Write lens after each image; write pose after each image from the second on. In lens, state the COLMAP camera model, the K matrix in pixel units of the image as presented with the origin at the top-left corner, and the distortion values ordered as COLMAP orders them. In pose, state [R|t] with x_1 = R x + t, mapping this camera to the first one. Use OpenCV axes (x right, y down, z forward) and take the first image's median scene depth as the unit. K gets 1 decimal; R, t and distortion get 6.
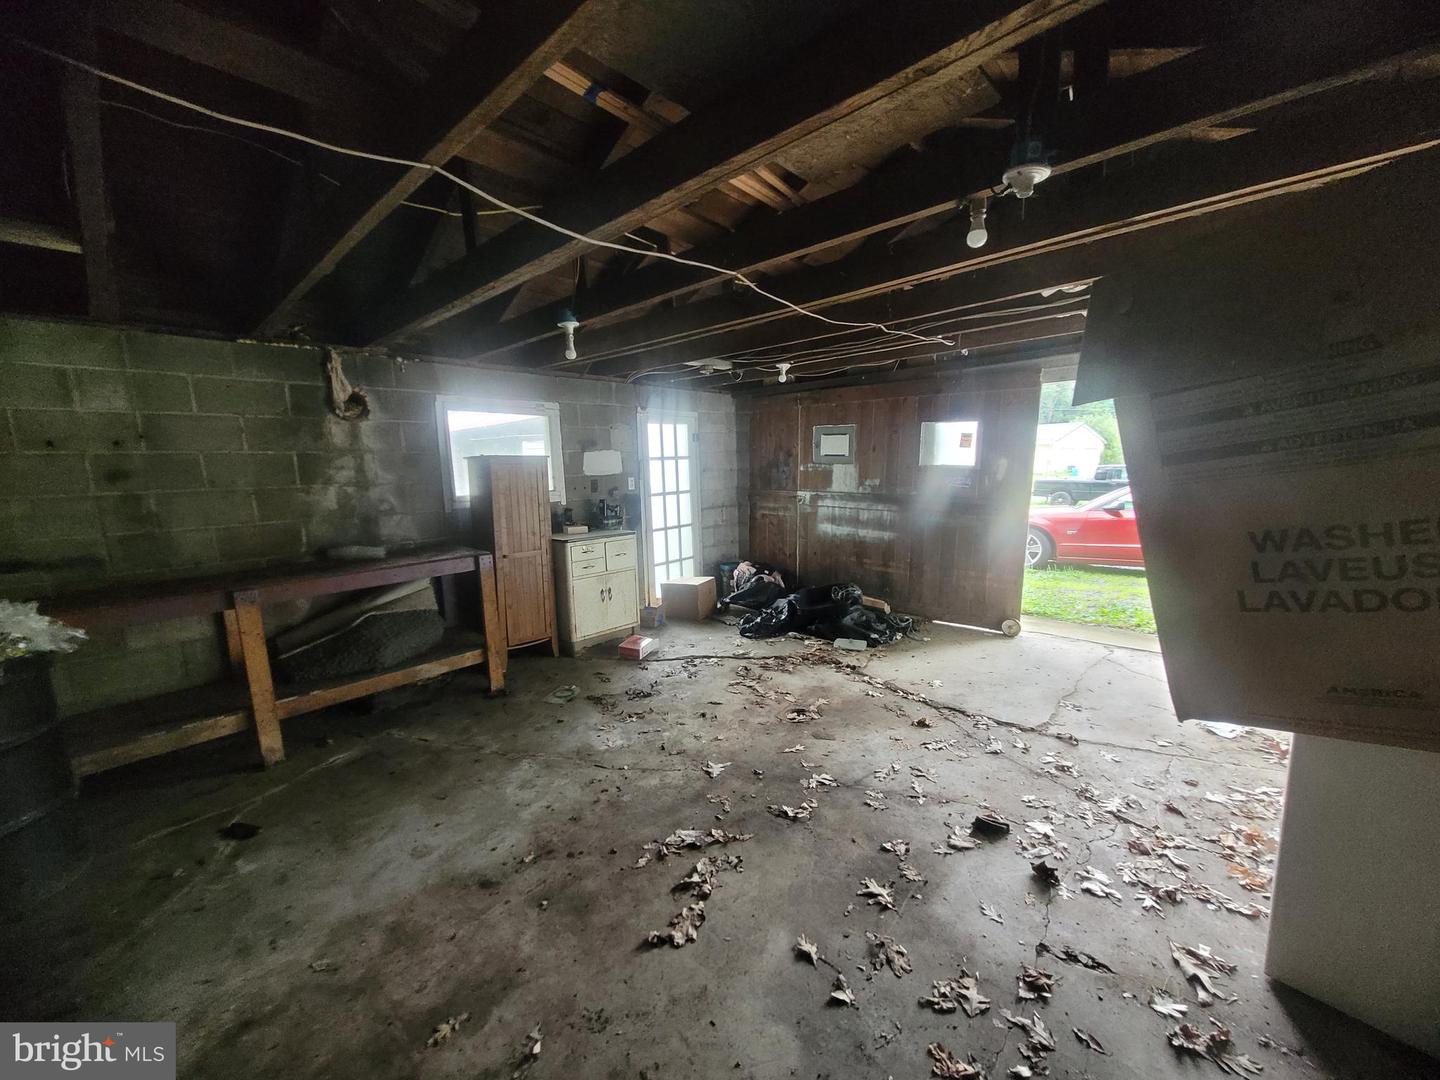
lens RADIAL K [[560.7, 0, 714.0], [0, 560.7, 551.6], [0, 0, 1]] dist [0.008114, -0.001745]
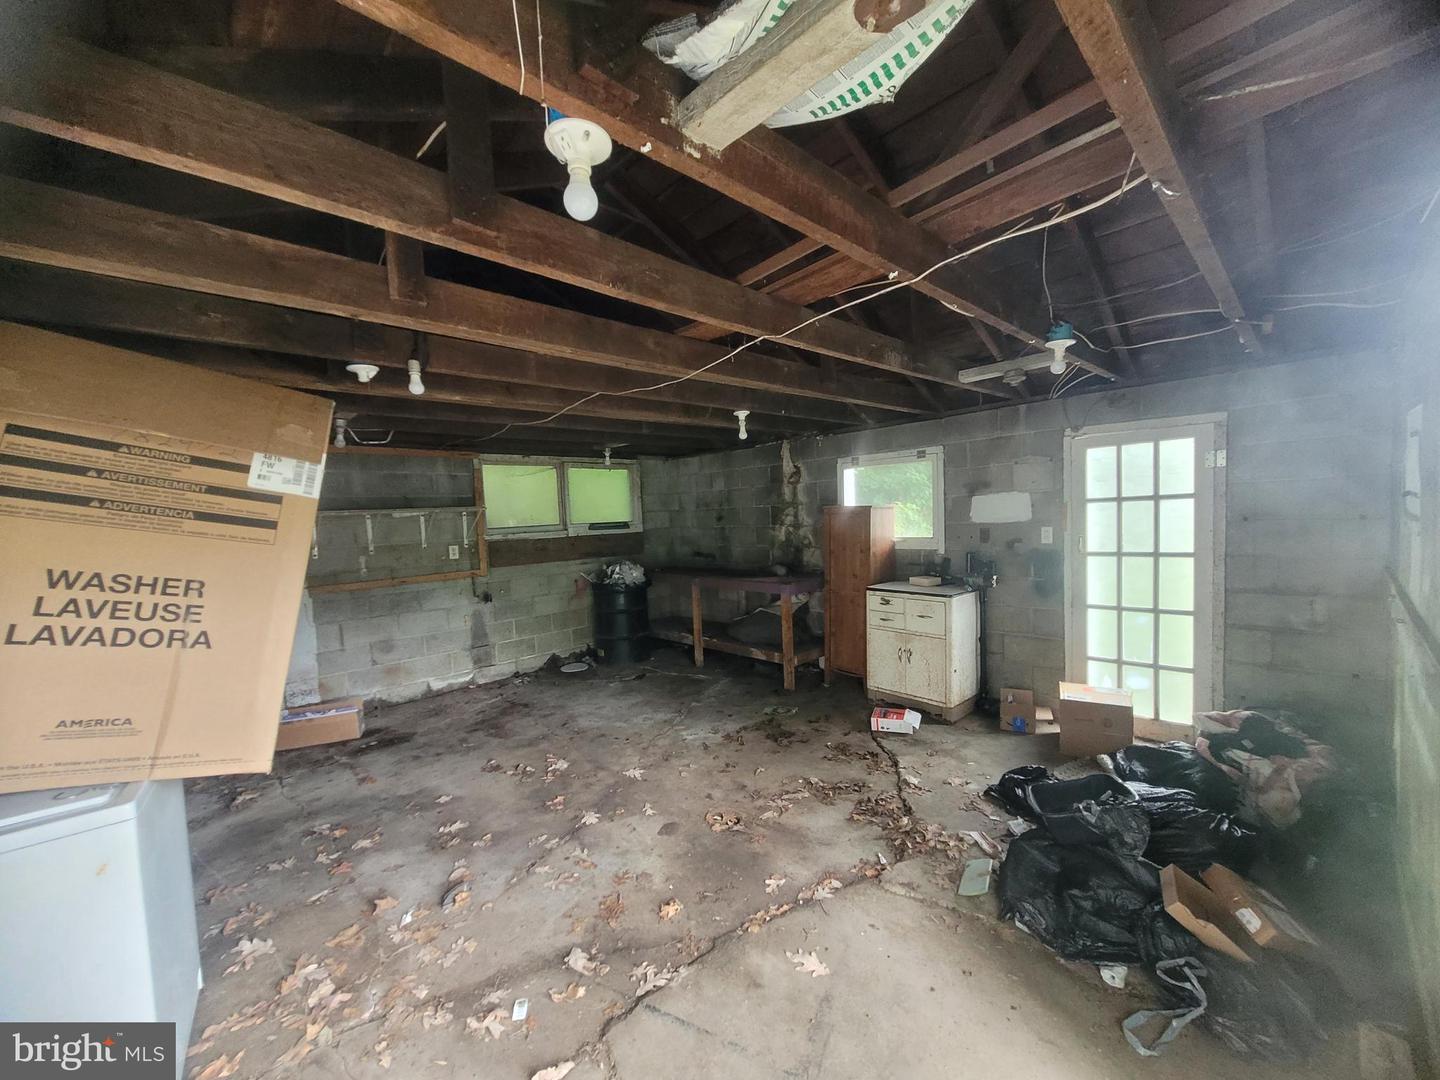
lens RADIAL K [[560.7, 0, 724.2], [0, 560.7, 553.2], [0, 0, 1]] dist [0.008114, -0.001745]
pose [[-0.061771, 0.104581, -0.992596, 0.764041], [-0.109623, 0.987768, 0.110894, -0.167453], [0.992052, 0.115662, -0.049551, 0.778662]]
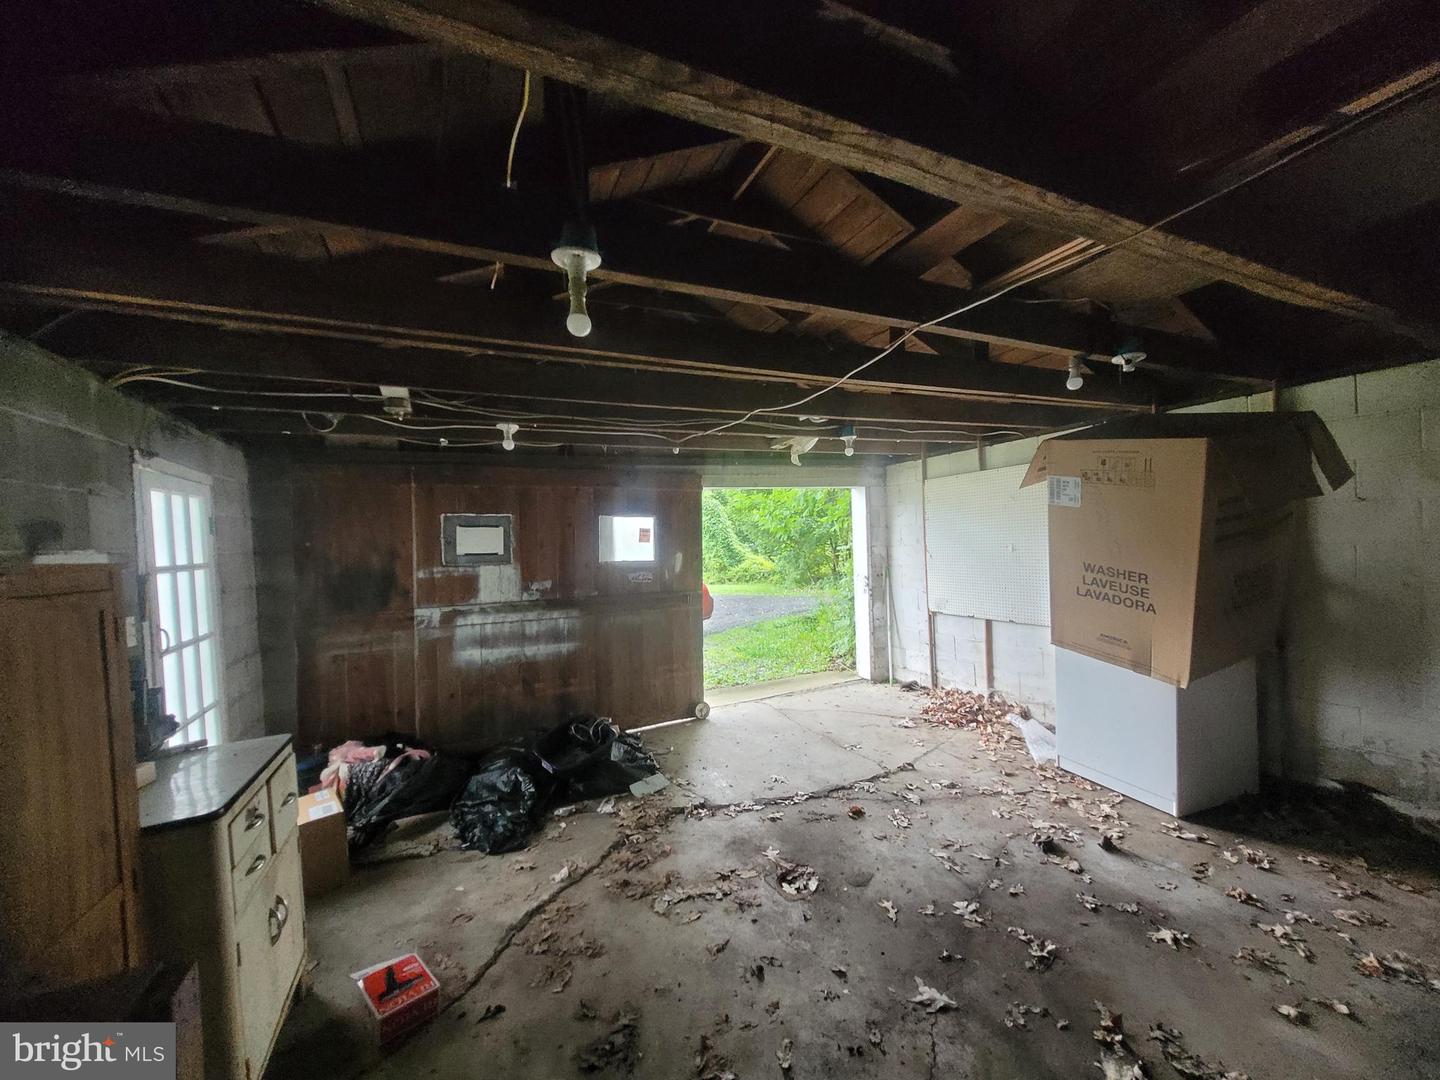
lens RADIAL K [[560.7, 0, 727.4], [0, 560.7, 551.4], [0, 0, 1]] dist [0.008114, -0.001745]
pose [[0.359725, -0.013913, 0.932955, -0.463320], [0.181090, 0.981917, -0.055181, -0.098112], [-0.915317, 0.188799, 0.355739, 0.569752]]
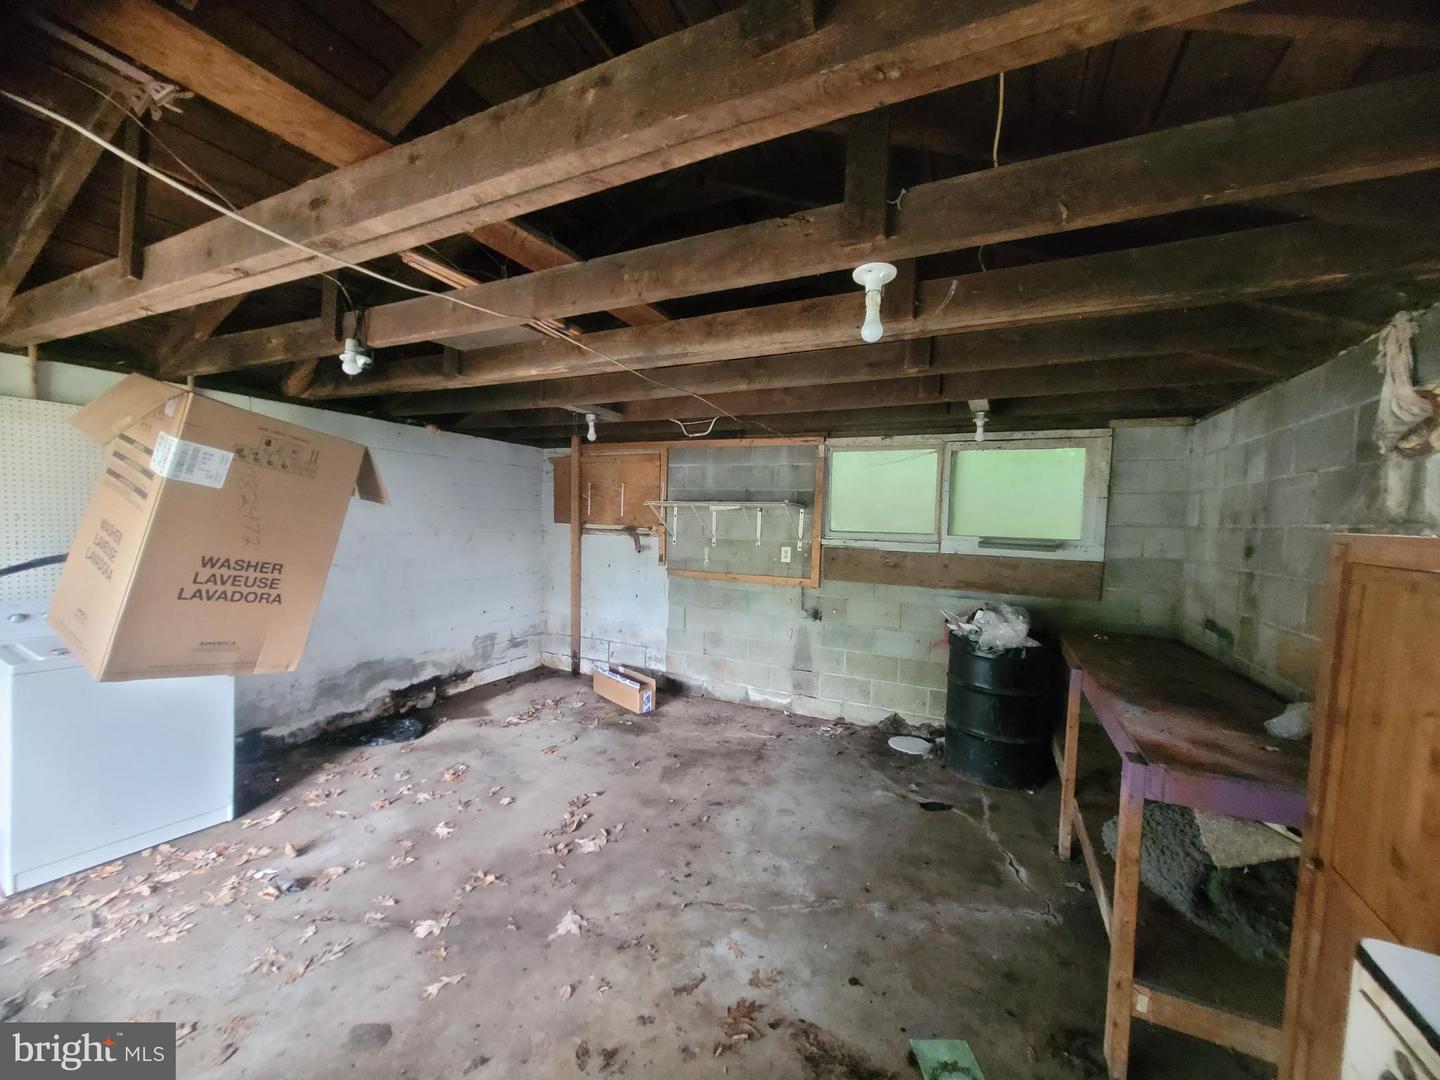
lens RADIAL K [[560.7, 0, 718.2], [0, 560.7, 549.4], [0, 0, 1]] dist [0.008114, -0.001745]
pose [[-0.952795, 0.012812, -0.303344, 0.023746], [-0.052518, 0.977094, 0.206225, -0.191779], [0.299038, 0.212421, -0.930298, 1.086633]]
